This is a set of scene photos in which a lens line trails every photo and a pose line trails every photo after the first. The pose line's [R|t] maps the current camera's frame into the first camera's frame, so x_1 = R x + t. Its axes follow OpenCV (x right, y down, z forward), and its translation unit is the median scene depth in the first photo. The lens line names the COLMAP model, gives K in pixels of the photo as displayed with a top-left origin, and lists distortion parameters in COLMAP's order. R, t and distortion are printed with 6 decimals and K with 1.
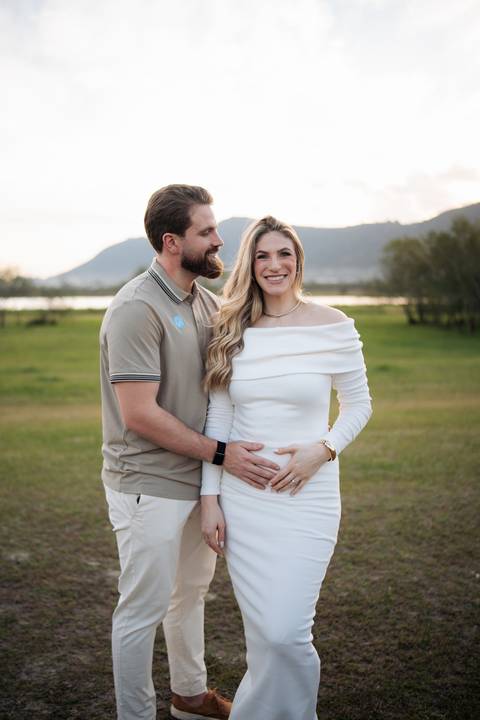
lens RADIAL K [[699.0, 0, 240.0], [0, 699.0, 360.0], [0, 0, 1]] dist [-0.195457, 0.252896]
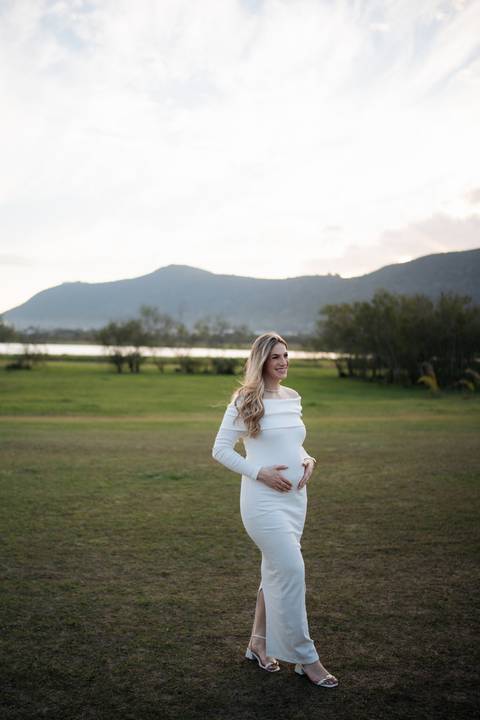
lens RADIAL K [[727.8, 0, 240.0], [0, 727.8, 360.0], [0, 0, 1]] dist [-0.177038, 0.226876]
pose [[0.995508, 0.028639, 0.090242, -0.323401], [-0.022021, 0.997052, -0.073500, 0.123268], [-0.092081, 0.071182, 0.993204, -1.916802]]
